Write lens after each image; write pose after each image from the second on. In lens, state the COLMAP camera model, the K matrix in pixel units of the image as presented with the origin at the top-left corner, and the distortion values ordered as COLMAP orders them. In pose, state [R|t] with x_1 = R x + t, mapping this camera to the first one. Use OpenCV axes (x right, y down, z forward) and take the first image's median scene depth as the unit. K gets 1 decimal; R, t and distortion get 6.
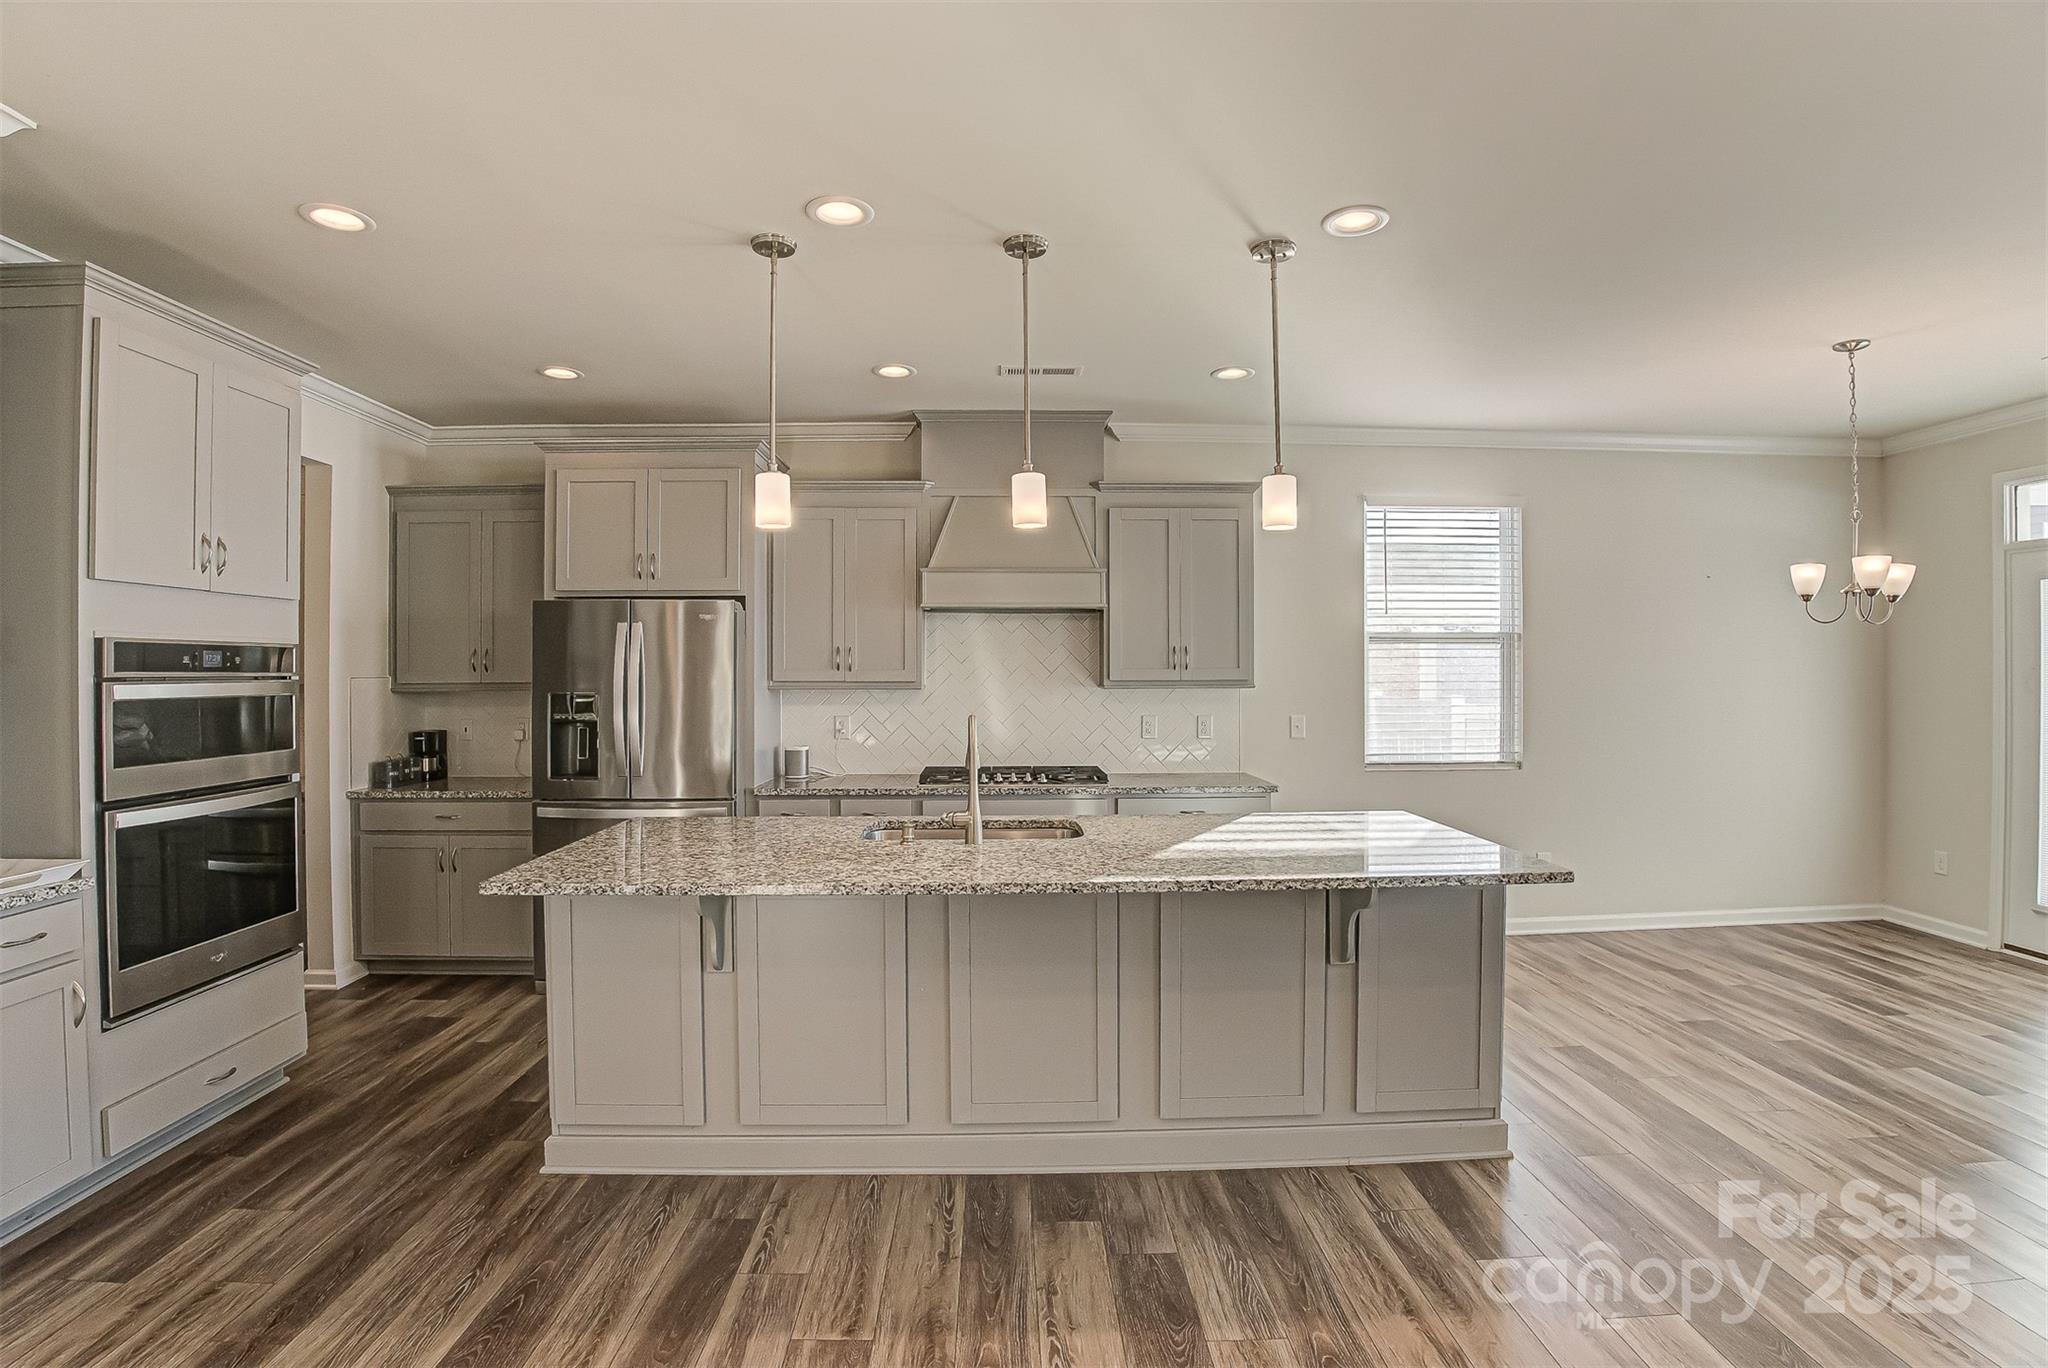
lens RADIAL K [[961.2, 0, 1022.9], [0, 961.2, 671.3], [0, 0, 1]] dist [-0.043706, 0.000304]
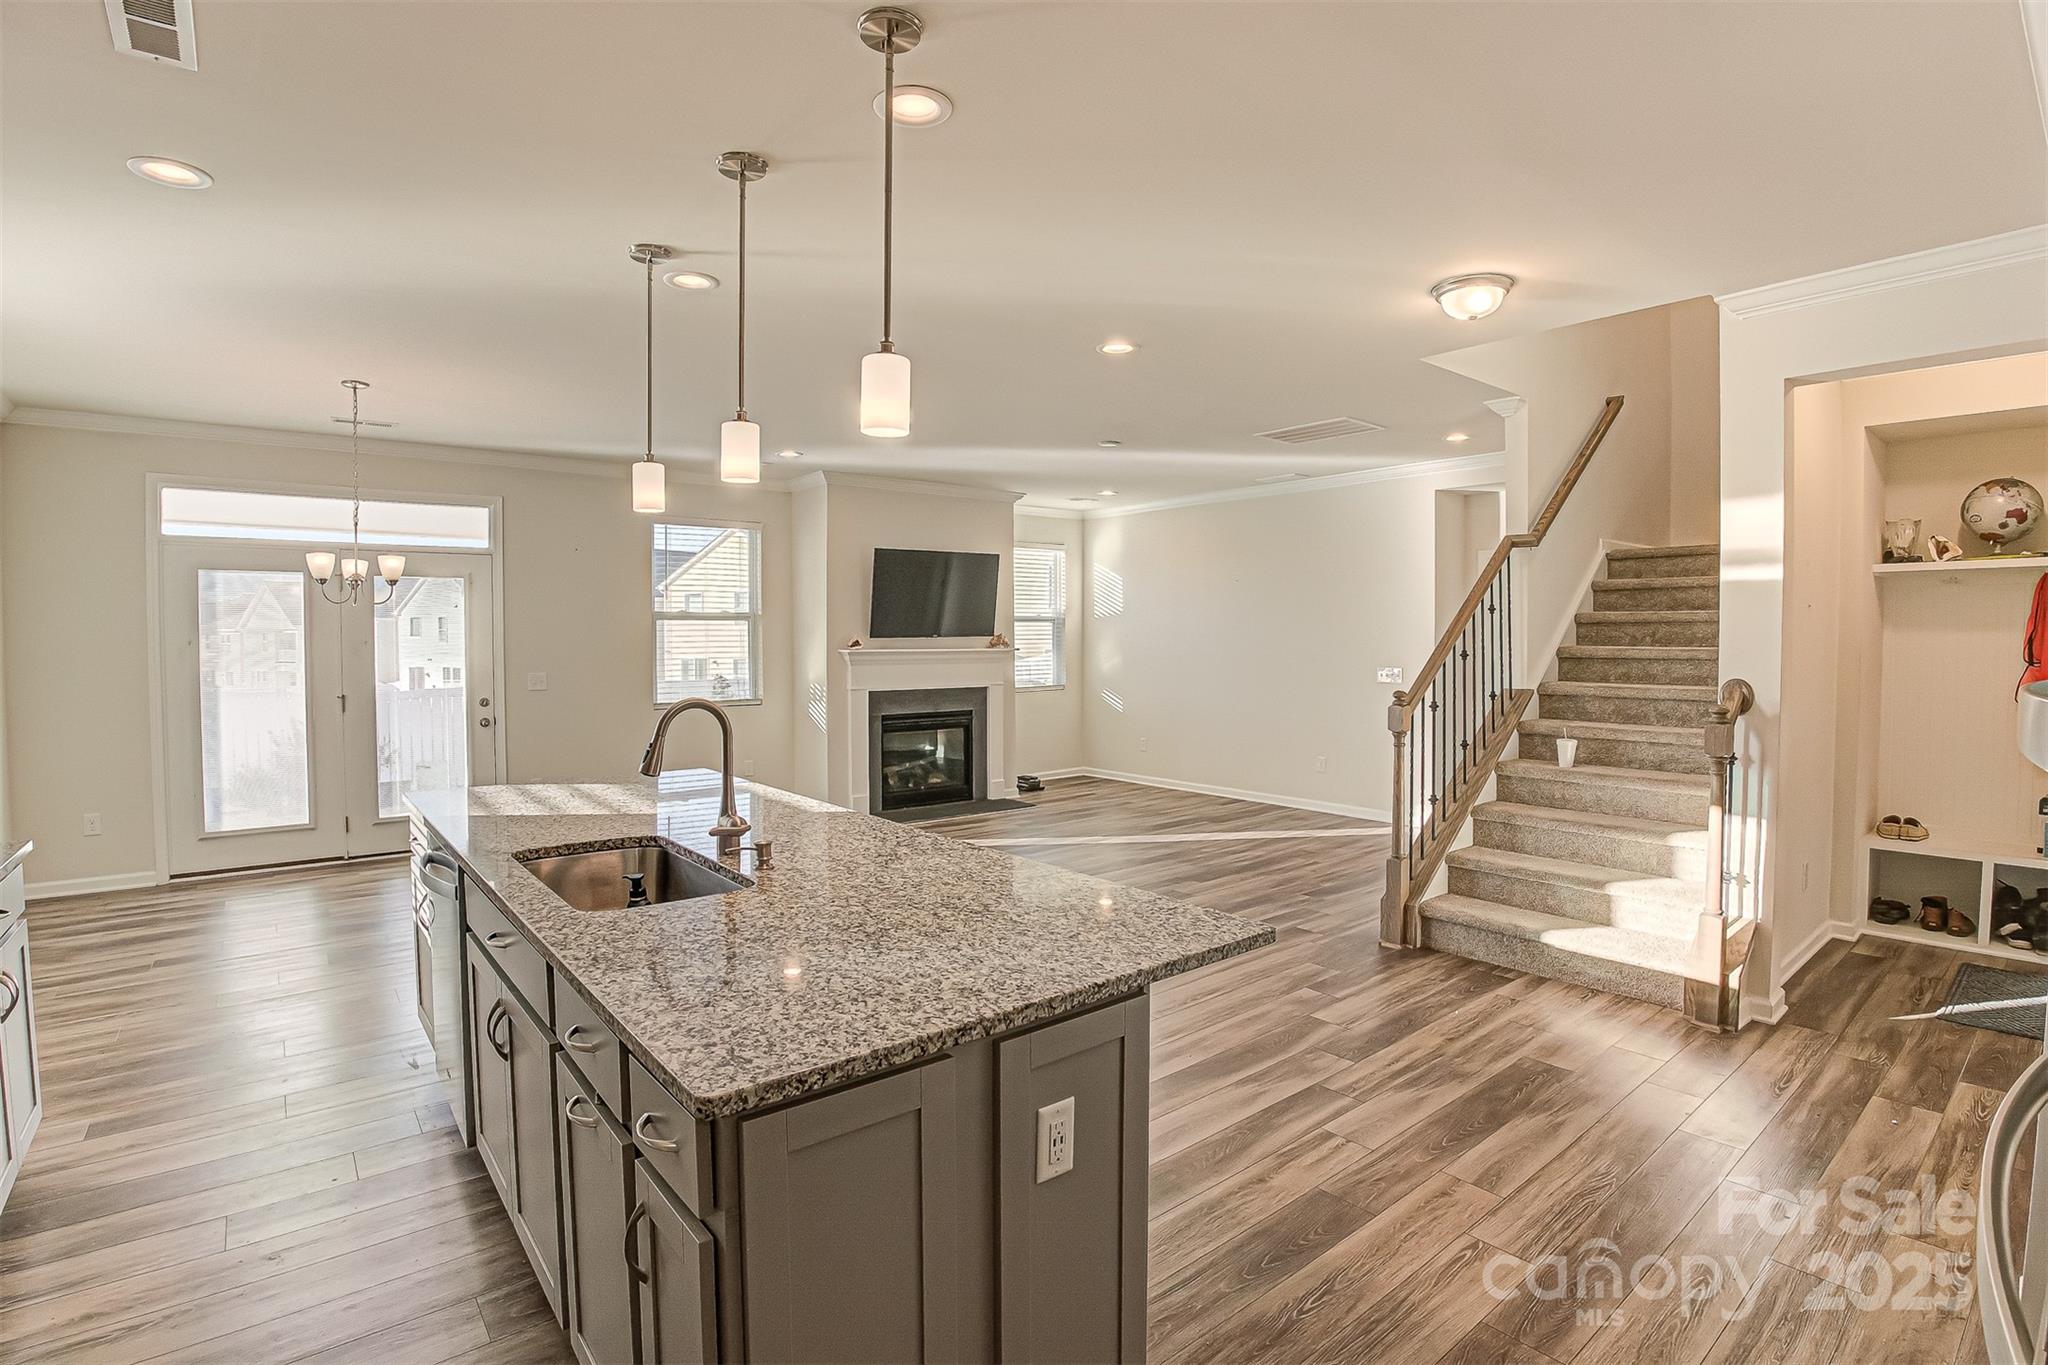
lens RADIAL K [[961.2, 0, 1030.1], [0, 961.2, 669.8], [0, 0, 1]] dist [-0.043706, 0.000304]
pose [[-0.607160, -0.025451, 0.794172, -0.715564], [0.010221, 0.999154, 0.039835, -0.004607], [-0.794514, 0.032304, -0.606387, 1.093256]]
